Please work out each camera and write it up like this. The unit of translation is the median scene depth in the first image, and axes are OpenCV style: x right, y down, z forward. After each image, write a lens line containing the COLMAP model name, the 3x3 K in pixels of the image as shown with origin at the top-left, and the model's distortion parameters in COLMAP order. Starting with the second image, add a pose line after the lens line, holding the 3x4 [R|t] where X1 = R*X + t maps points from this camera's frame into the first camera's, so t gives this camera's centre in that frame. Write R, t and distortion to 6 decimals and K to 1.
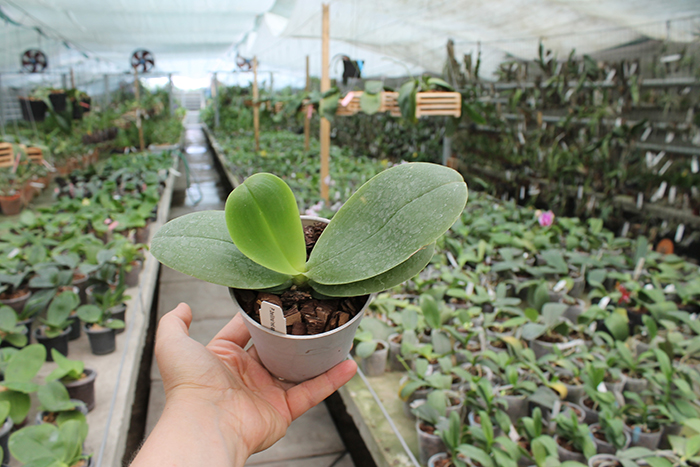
lens RADIAL K [[581.6, 0, 350.0], [0, 581.6, 233.5], [0, 0, 1]] dist [-0.168213, 0.148973]
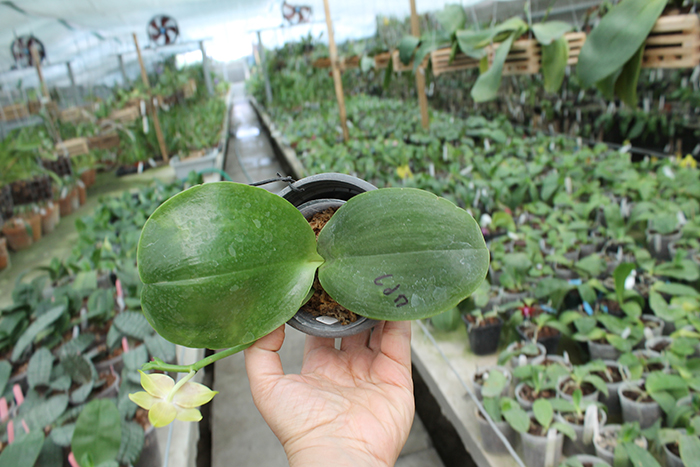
lens RADIAL K [[581.6, 0, 350.0], [0, 581.6, 233.5], [0, 0, 1]] dist [-0.168213, 0.148973]
pose [[0.987114, -0.115620, -0.110623, -0.063157], [0.124131, 0.989547, 0.073402, -0.055659], [0.100980, -0.086188, 0.991148, 0.239744]]
